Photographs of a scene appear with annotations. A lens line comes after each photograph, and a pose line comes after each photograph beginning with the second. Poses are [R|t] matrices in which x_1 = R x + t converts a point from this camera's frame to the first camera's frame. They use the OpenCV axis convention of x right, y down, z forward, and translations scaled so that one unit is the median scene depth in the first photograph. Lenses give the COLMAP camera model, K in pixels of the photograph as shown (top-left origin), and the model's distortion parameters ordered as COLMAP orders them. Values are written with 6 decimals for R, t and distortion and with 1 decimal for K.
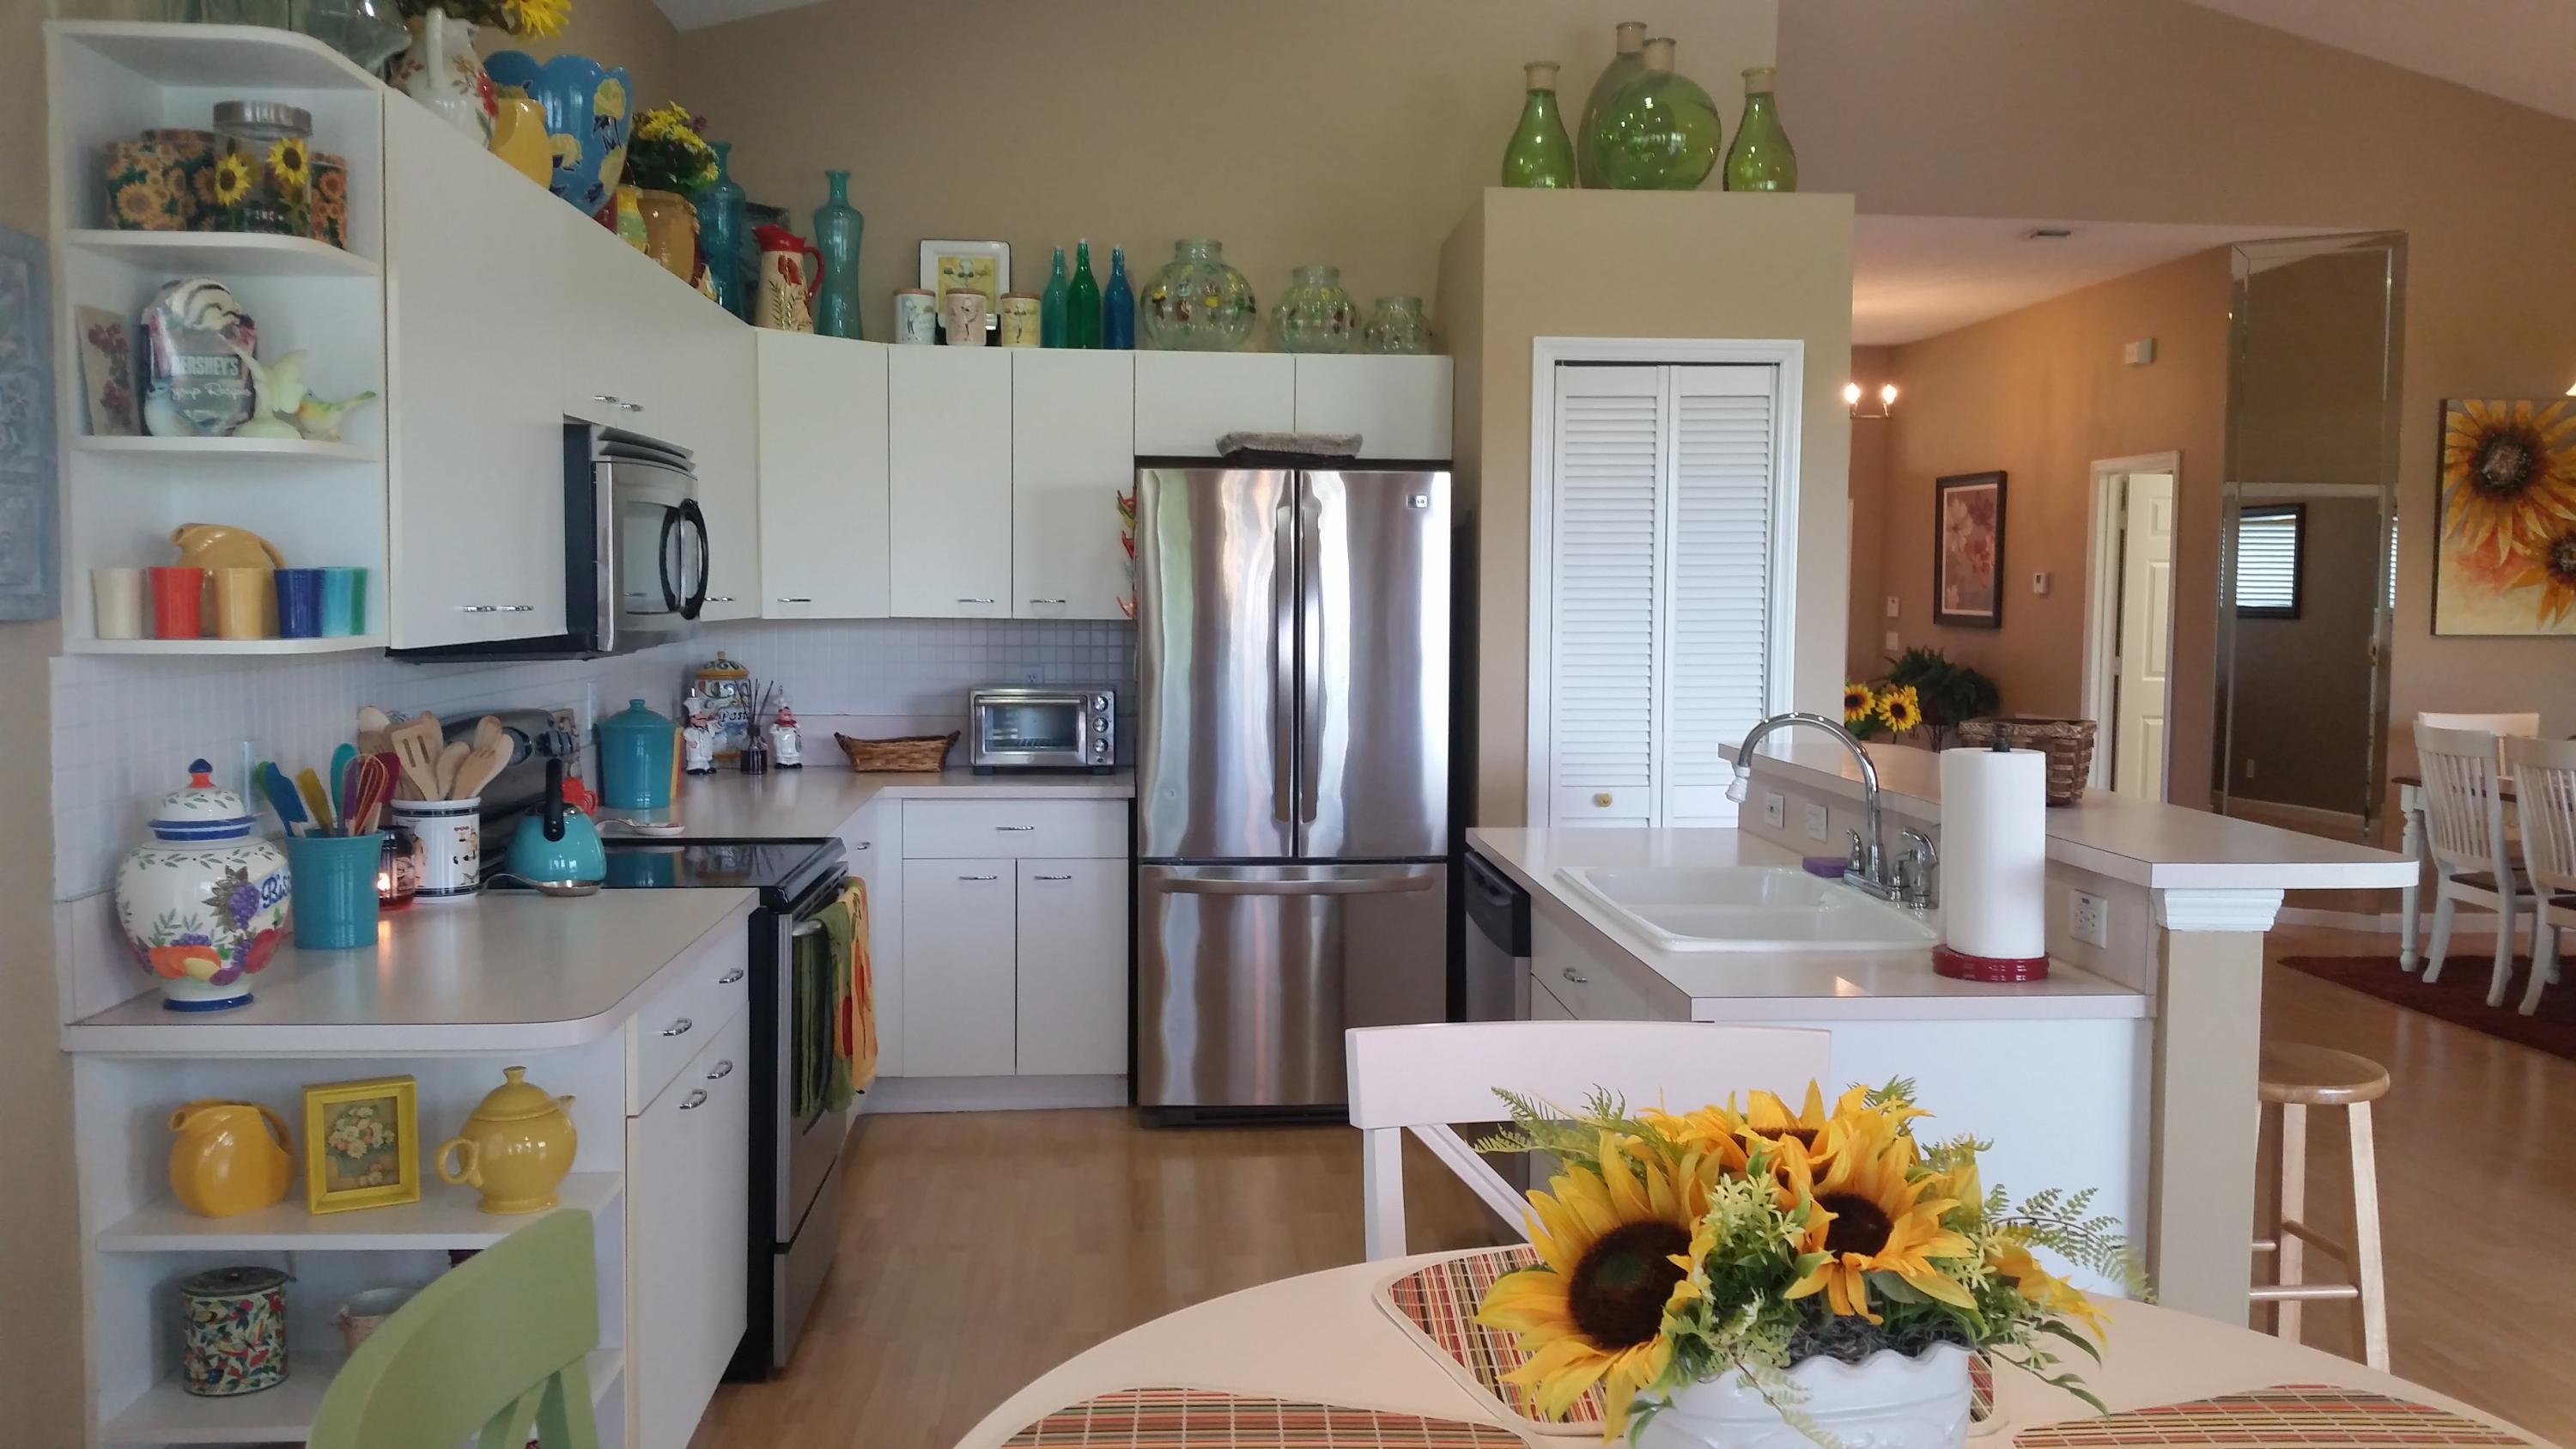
lens RADIAL K [[2152.1, 0, 1309.7], [0, 2152.1, 738.1], [0, 0, 1]] dist [0.132945, -0.269402]
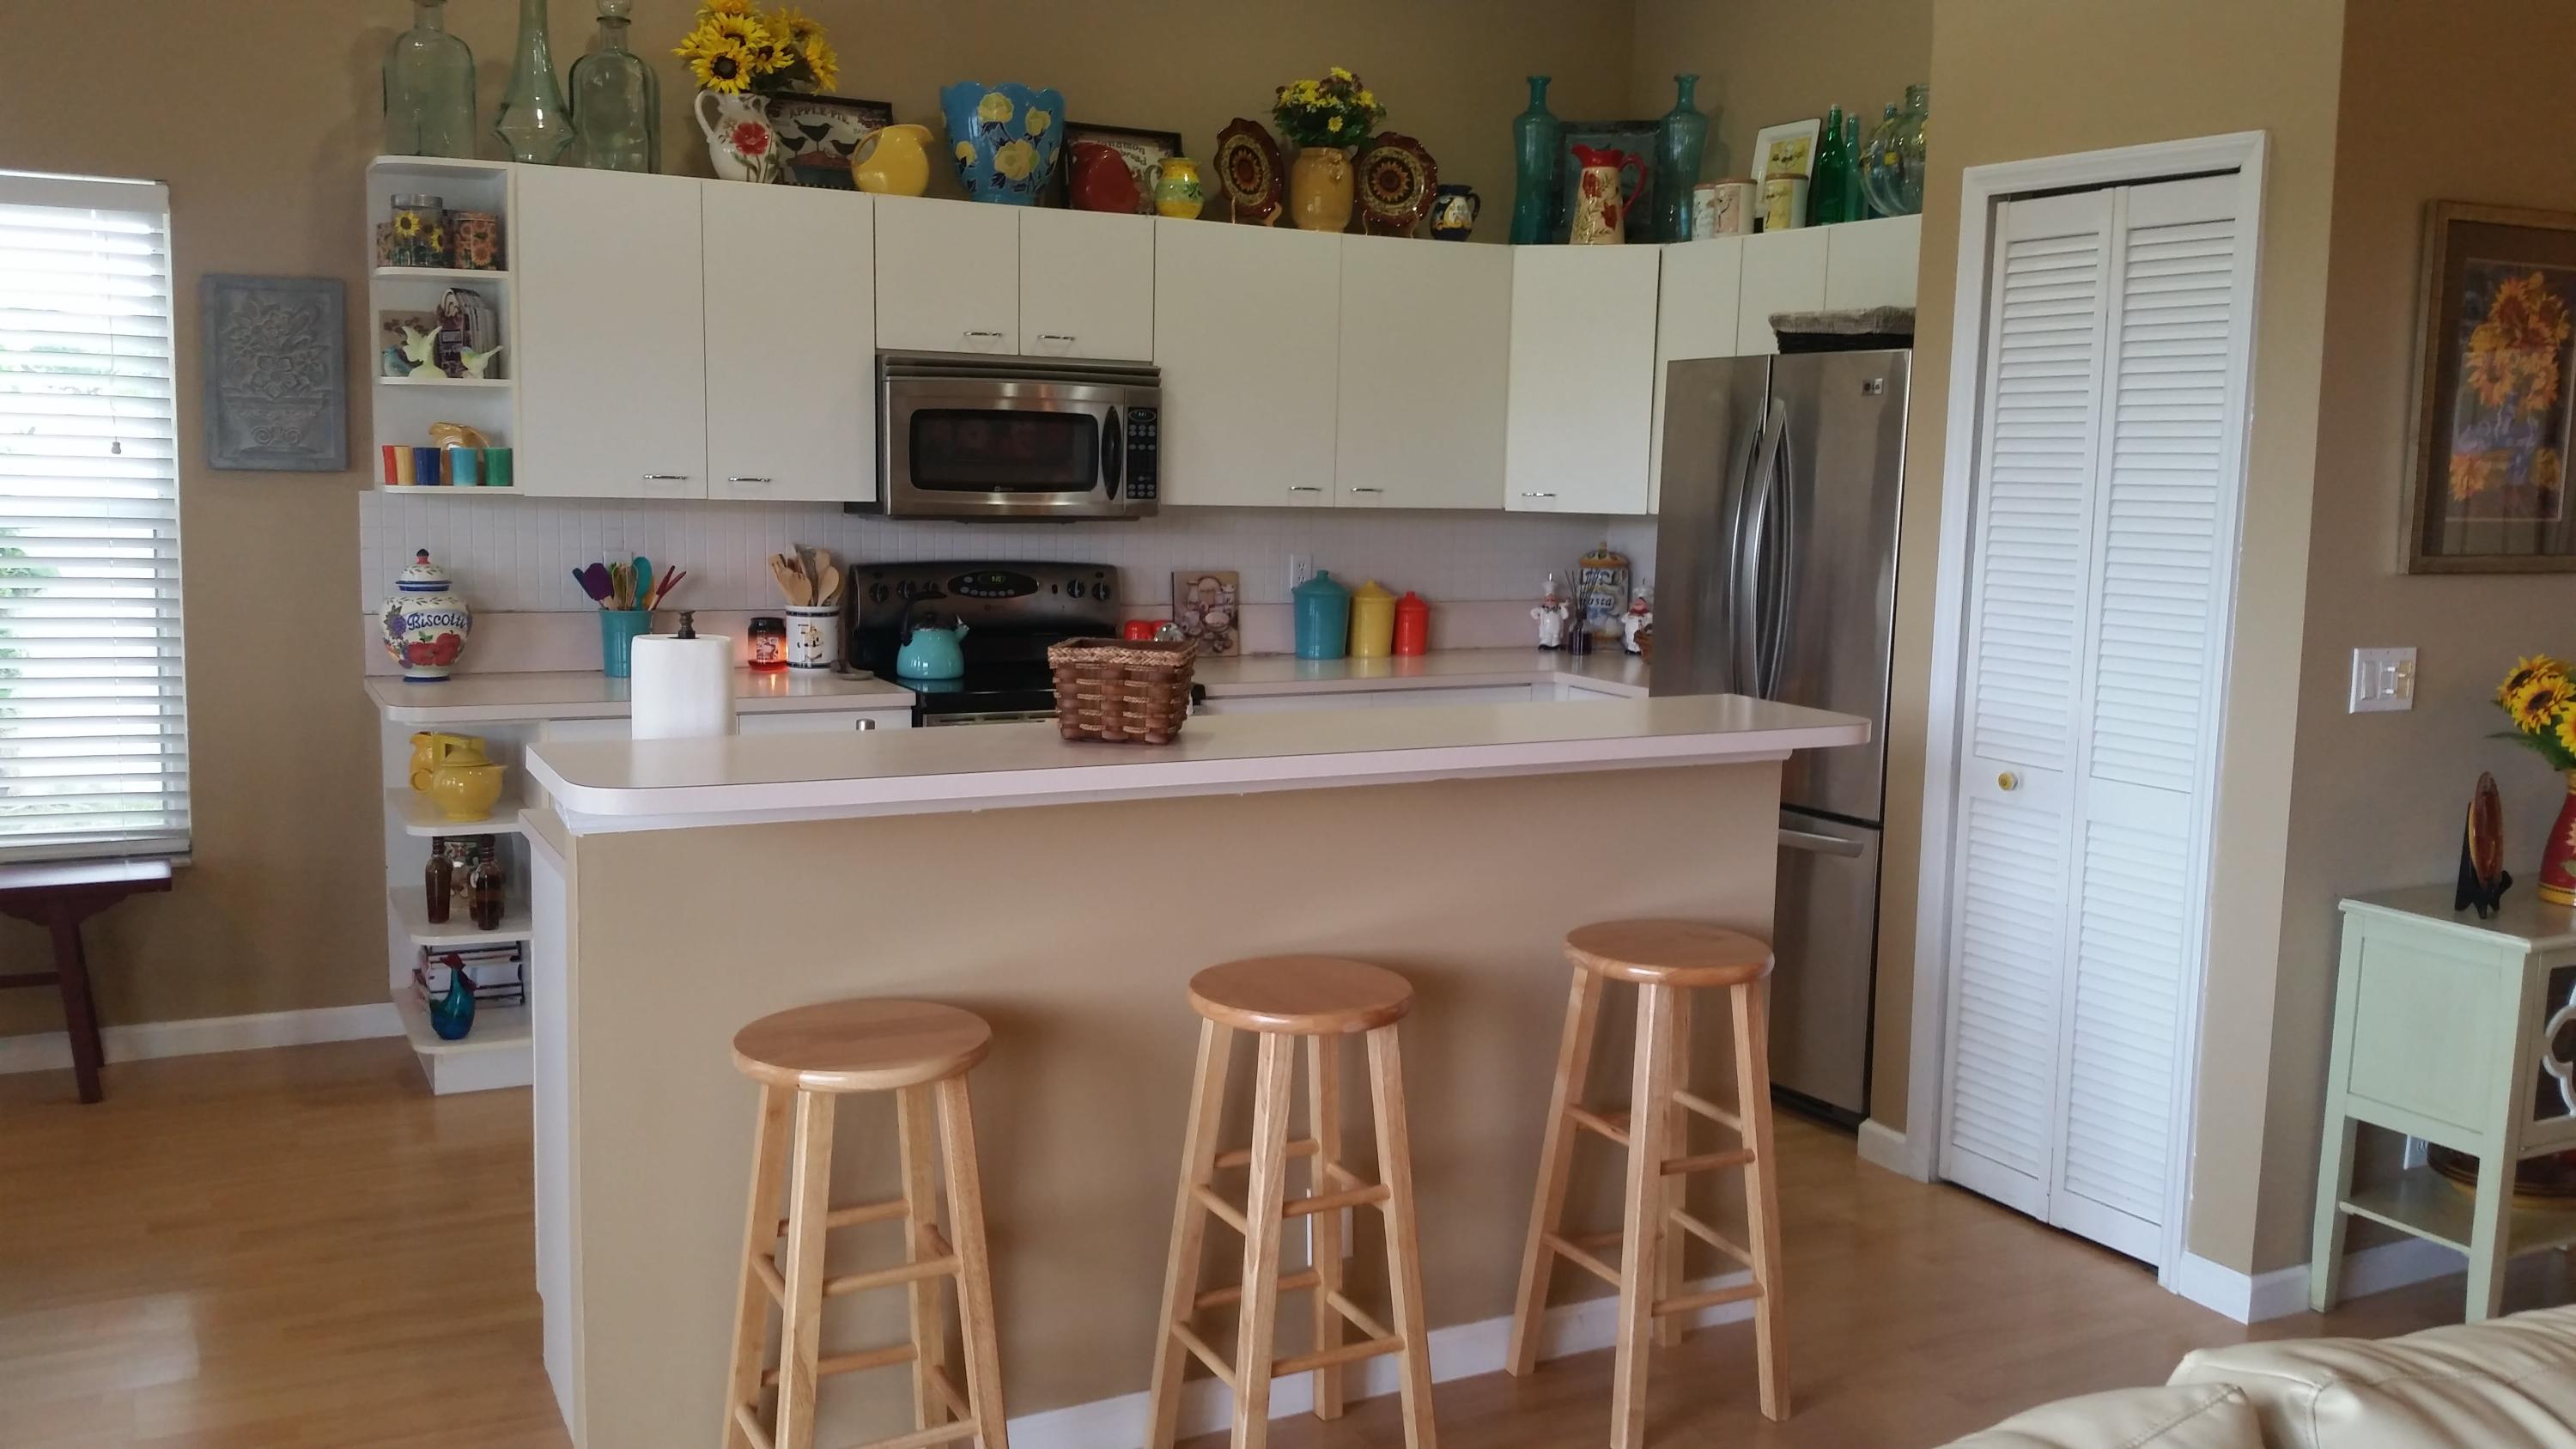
lens RADIAL K [[2152.1, 0, 1309.7], [0, 2152.1, 738.1], [0, 0, 1]] dist [0.132945, -0.269402]
pose [[0.368667, 0.126542, -0.920908, 0.745638], [-0.087414, 0.991020, 0.101182, -0.041936], [0.925442, 0.043198, 0.376418, 0.491564]]
